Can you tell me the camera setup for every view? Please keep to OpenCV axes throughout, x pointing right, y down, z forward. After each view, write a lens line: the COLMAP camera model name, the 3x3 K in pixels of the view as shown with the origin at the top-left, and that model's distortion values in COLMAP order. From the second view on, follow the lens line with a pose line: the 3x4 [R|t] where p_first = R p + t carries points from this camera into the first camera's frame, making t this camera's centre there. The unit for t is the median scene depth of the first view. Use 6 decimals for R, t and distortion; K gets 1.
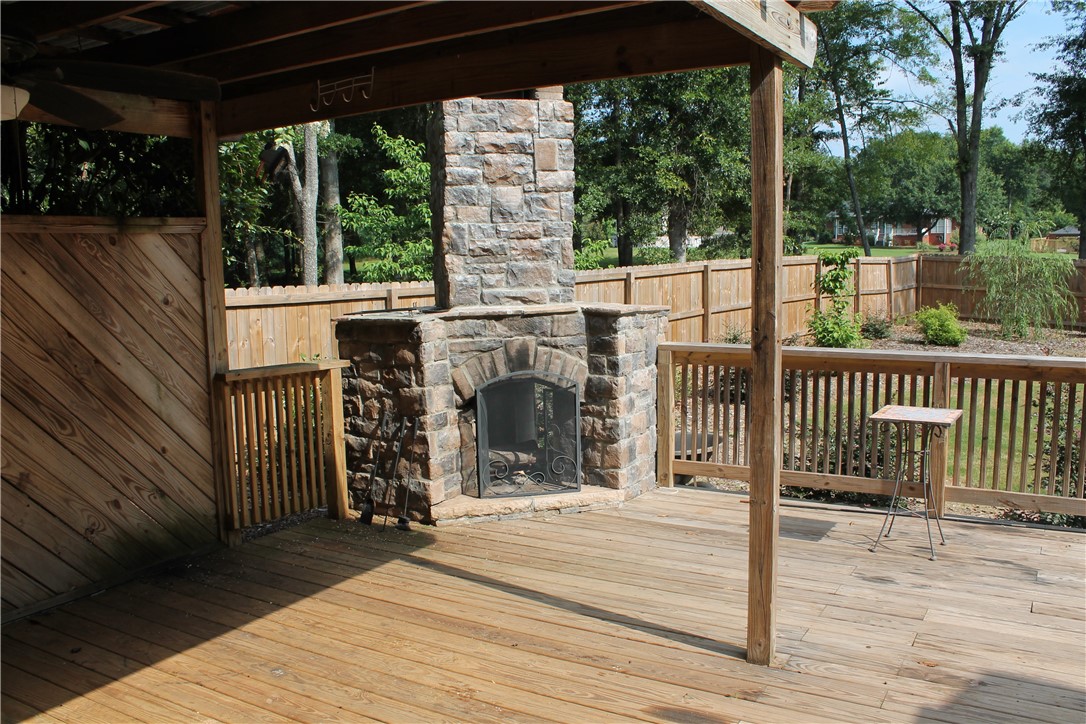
lens RADIAL K [[927.2, 0, 543.5], [0, 927.2, 365.0], [0, 0, 1]] dist [-0.094543, 0.013463]
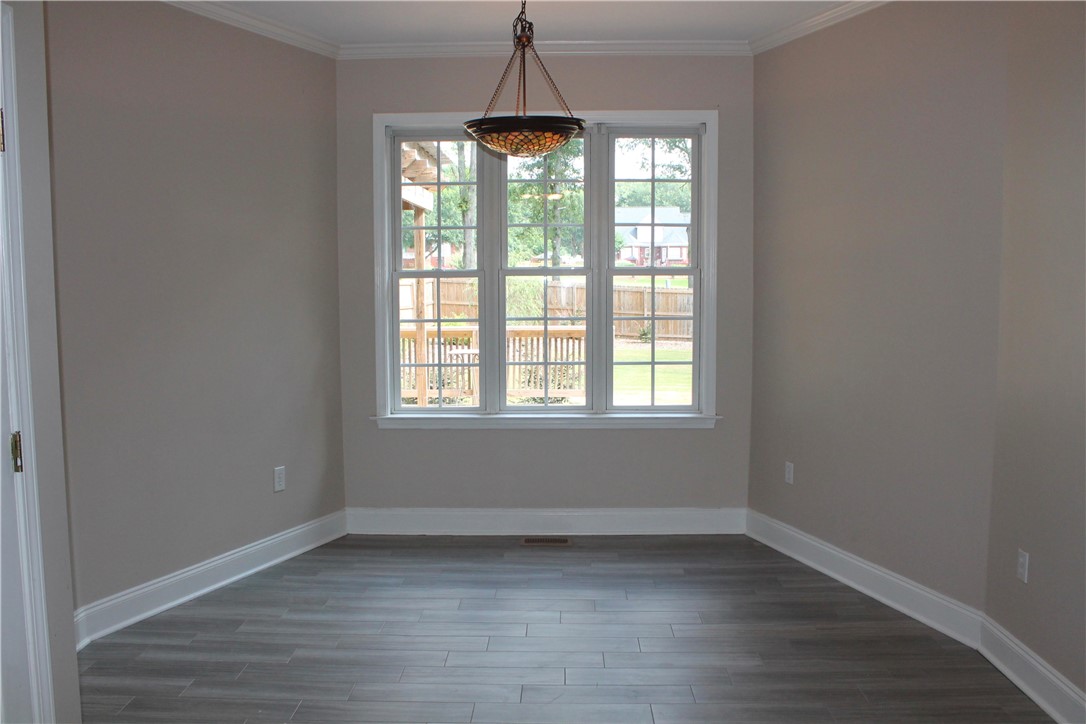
lens RADIAL K [[927.2, 0, 552.9], [0, 927.2, 356.7], [0, 0, 1]] dist [-0.094543, 0.013463]
pose [[0.863233, -0.037423, 0.503416, -0.118109], [0.053700, 0.998397, -0.017864, 0.024398], [-0.501941, 0.042455, 0.863859, -0.227771]]
